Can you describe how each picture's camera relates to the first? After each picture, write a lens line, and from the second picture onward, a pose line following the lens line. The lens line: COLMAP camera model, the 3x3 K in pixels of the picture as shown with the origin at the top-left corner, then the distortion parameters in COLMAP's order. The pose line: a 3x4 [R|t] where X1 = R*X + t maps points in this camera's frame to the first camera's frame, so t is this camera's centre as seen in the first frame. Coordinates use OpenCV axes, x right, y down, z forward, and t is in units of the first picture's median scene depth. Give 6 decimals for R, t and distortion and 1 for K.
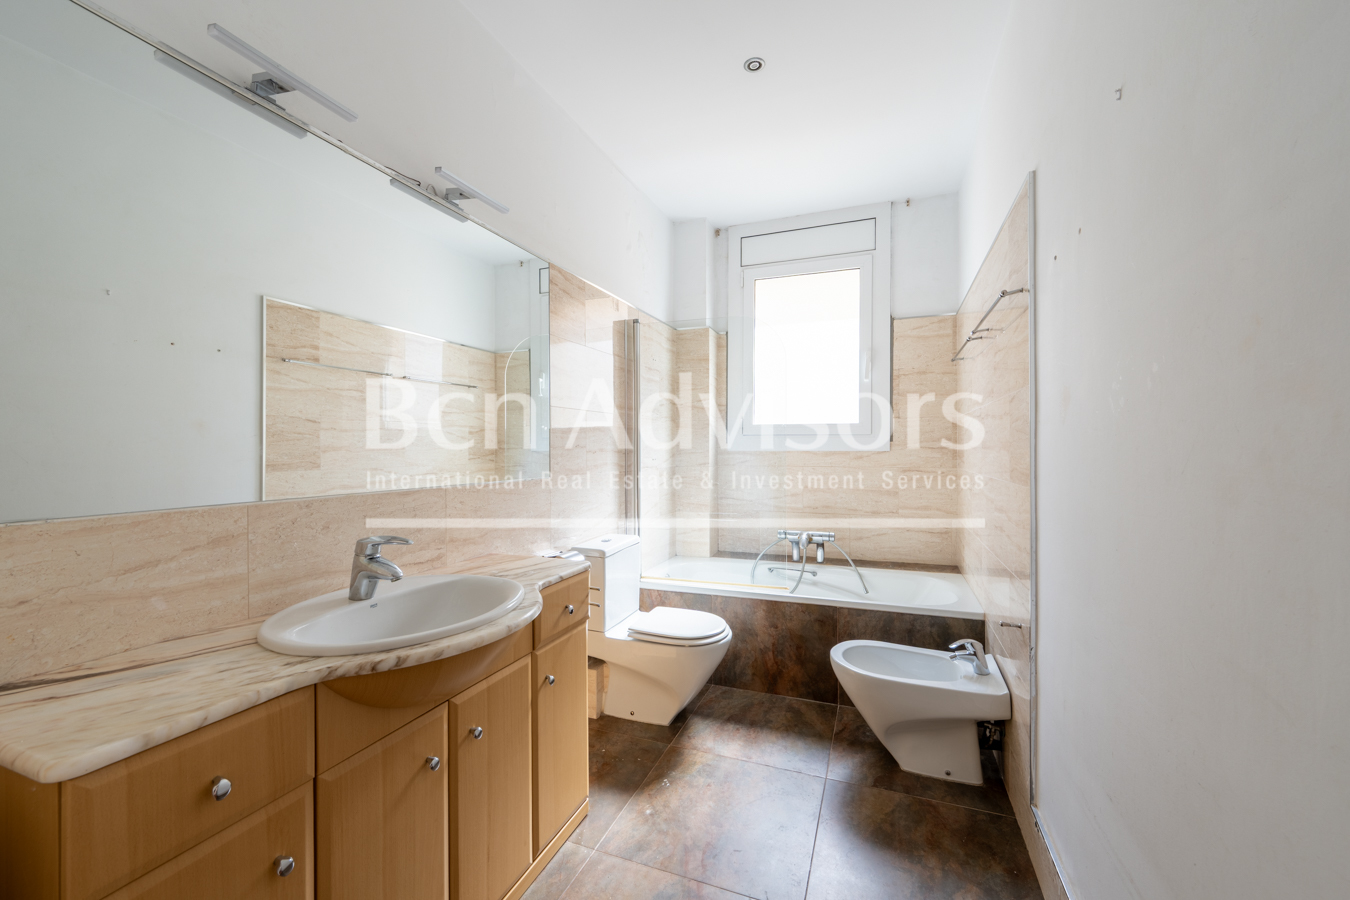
lens RADIAL K [[532.8, 0, 658.8], [0, 532.8, 453.1], [0, 0, 1]] dist [-0.001382, 0.000121]
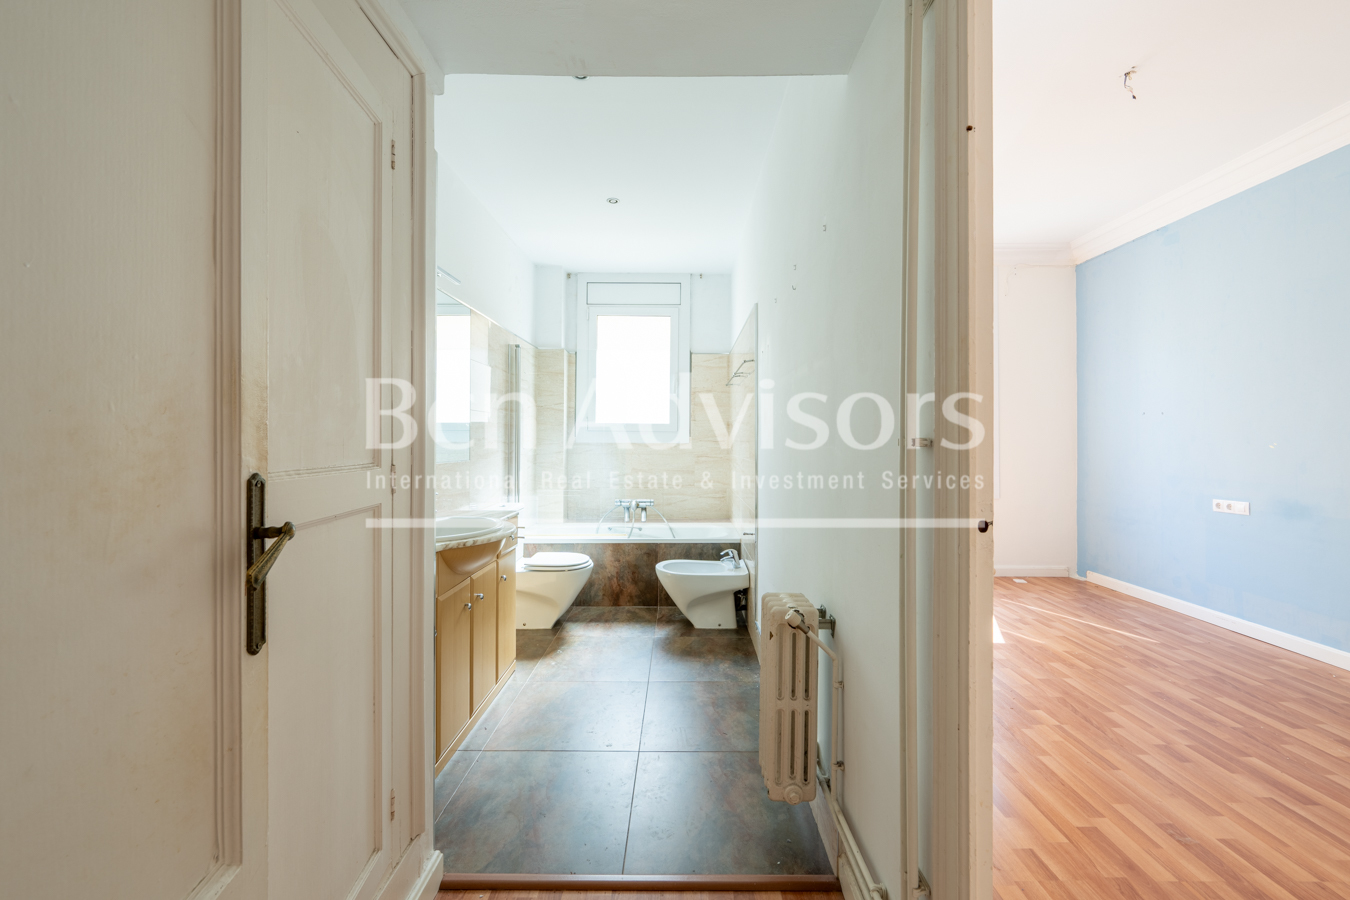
lens RADIAL K [[577.9, 0, 664.5], [0, 577.9, 451.2], [0, 0, 1]] dist [0.010740, 0.000236]
pose [[0.932084, 0.000442, 0.362242, -0.261478], [-0.003391, 0.999966, 0.007505, 0.008030], [-0.362227, -0.008224, 0.932054, -0.583035]]
